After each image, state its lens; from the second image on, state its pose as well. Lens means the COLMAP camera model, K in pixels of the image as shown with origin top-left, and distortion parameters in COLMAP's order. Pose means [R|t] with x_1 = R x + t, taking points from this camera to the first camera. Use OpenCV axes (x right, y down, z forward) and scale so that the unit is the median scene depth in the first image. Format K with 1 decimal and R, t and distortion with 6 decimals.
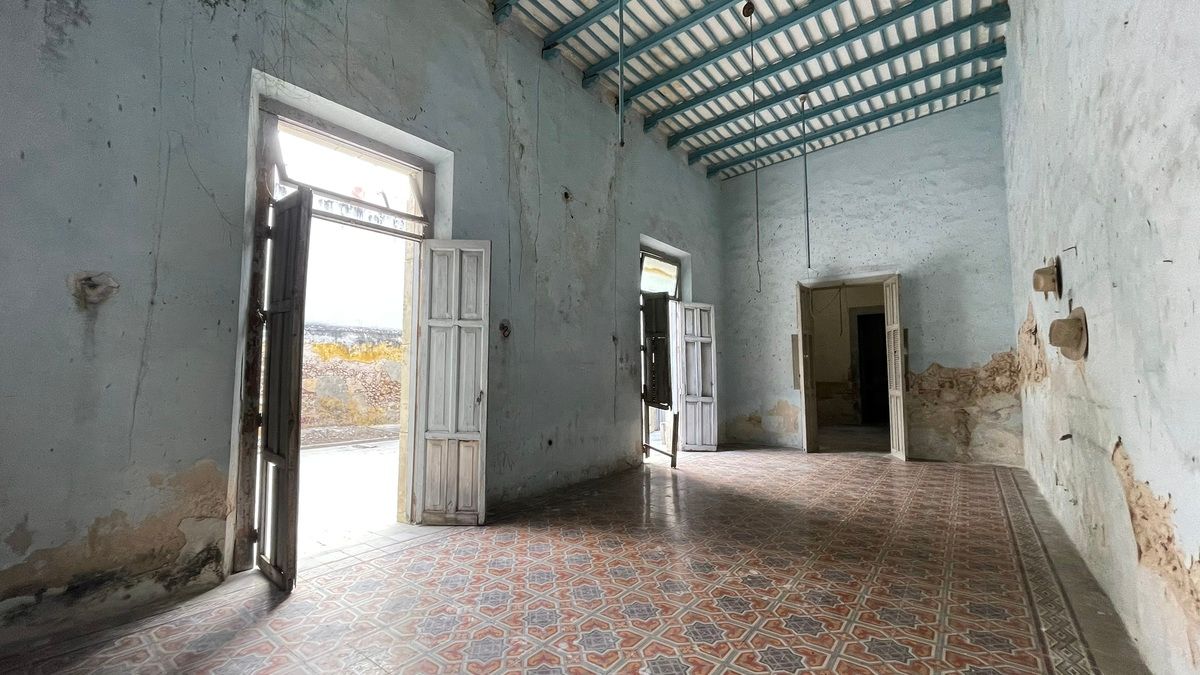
lens RADIAL K [[482.7, 0, 597.8], [0, 482.7, 334.9], [0, 0, 1]] dist [0.003028, -0.001189]
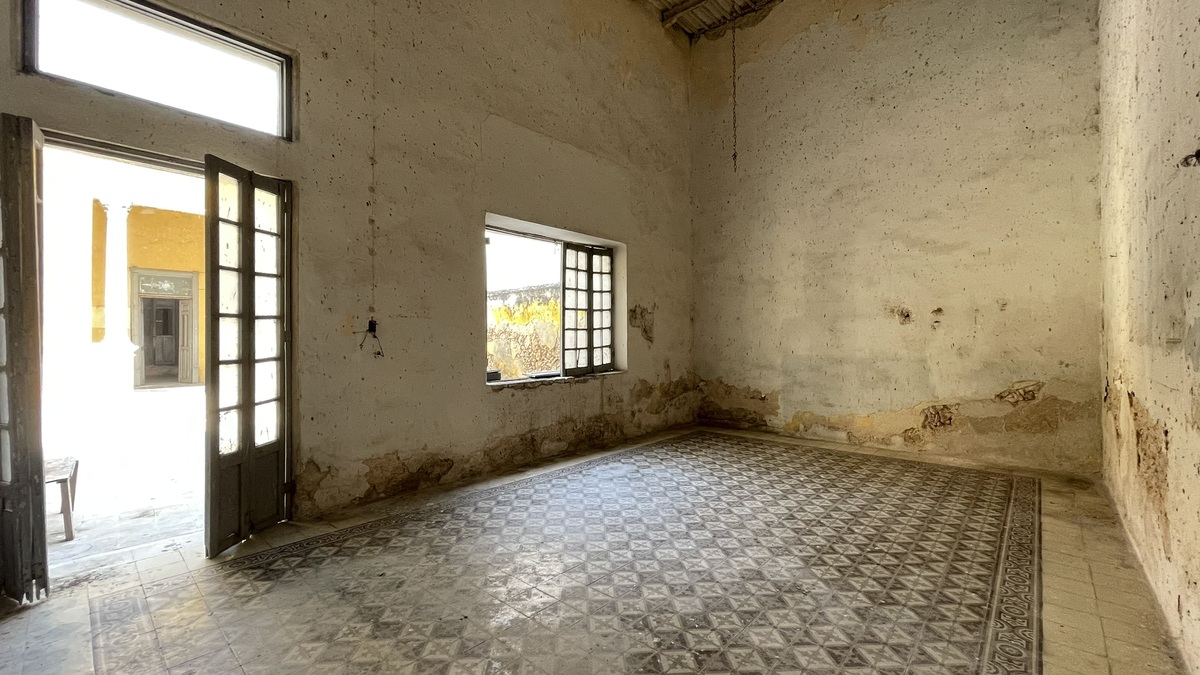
lens RADIAL K [[482.7, 0, 596.8], [0, 482.7, 335.7], [0, 0, 1]] dist [0.003028, -0.001189]
pose [[-0.091429, -0.003946, -0.995804, 0.865966], [0.084882, 0.996322, -0.011741, 0.212550], [0.992187, -0.085599, -0.090758, 2.573594]]
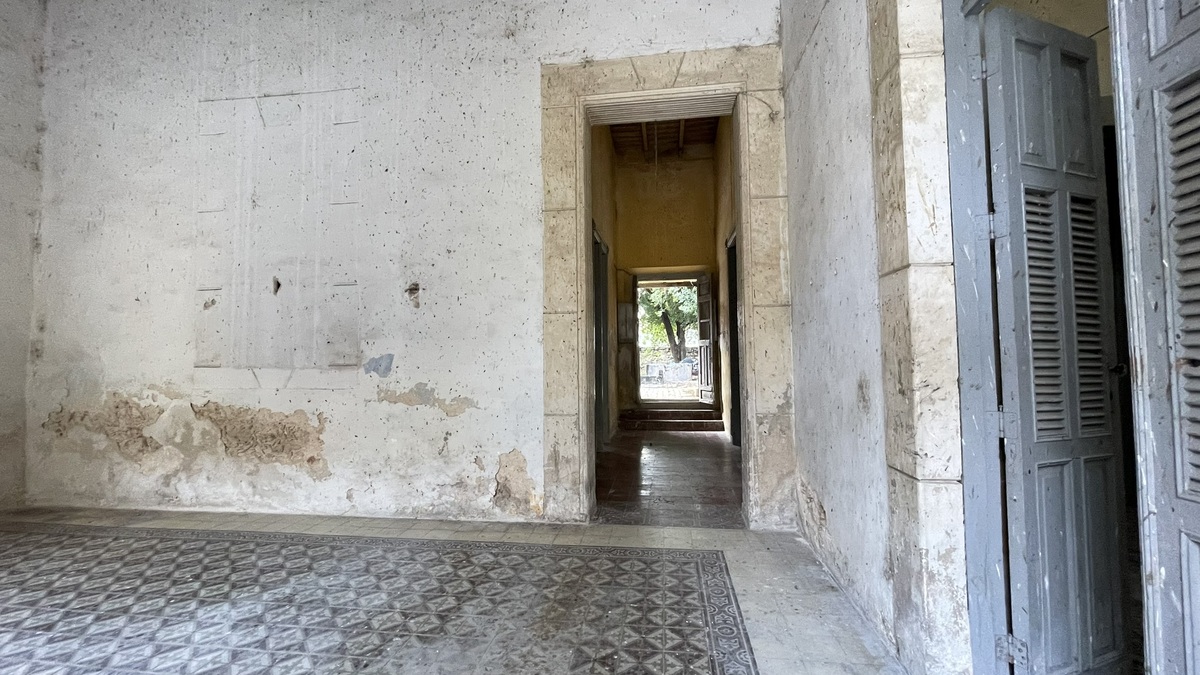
lens RADIAL K [[482.7, 0, 602.1], [0, 482.7, 338.5], [0, 0, 1]] dist [0.003028, -0.001189]
pose [[0.869200, 0.012666, 0.494298, 0.426868], [-0.028708, 0.999278, 0.024875, 0.178828], [-0.493626, -0.035812, 0.868936, 2.128446]]
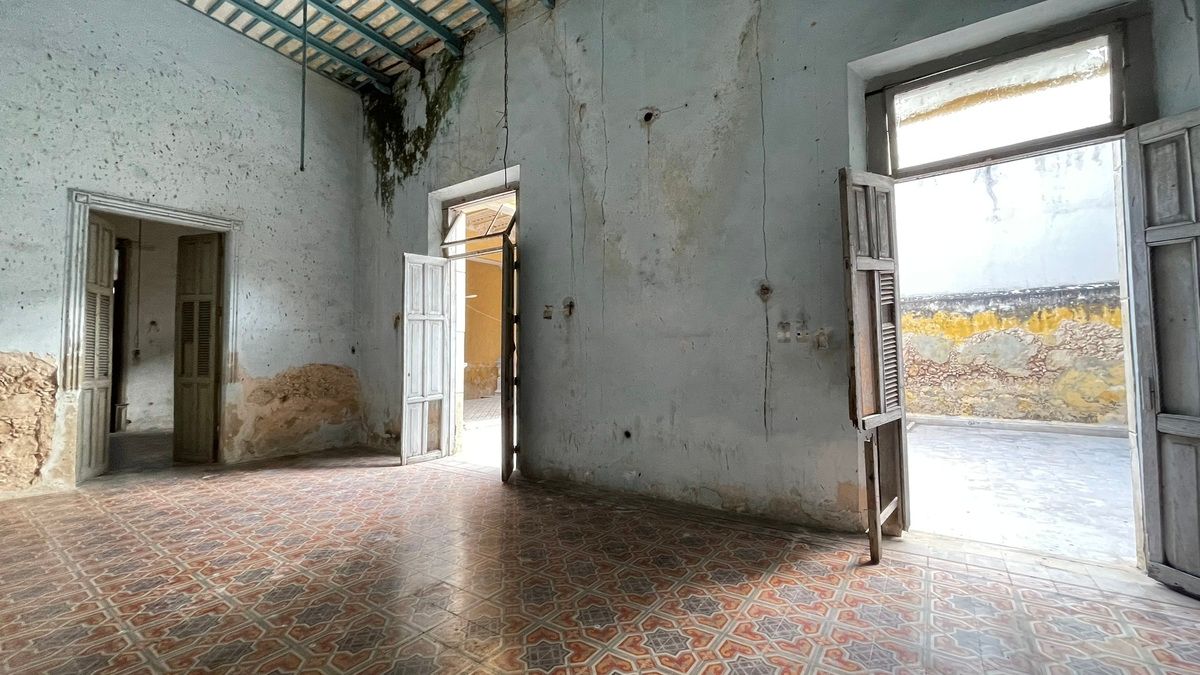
lens RADIAL K [[482.7, 0, 602.6], [0, 482.7, 336.6], [0, 0, 1]] dist [0.003028, -0.001189]
pose [[0.053914, -0.037703, -0.997834, 0.751201], [0.086570, 0.995701, -0.032944, 0.081902], [0.994786, -0.084607, 0.056946, 0.949055]]
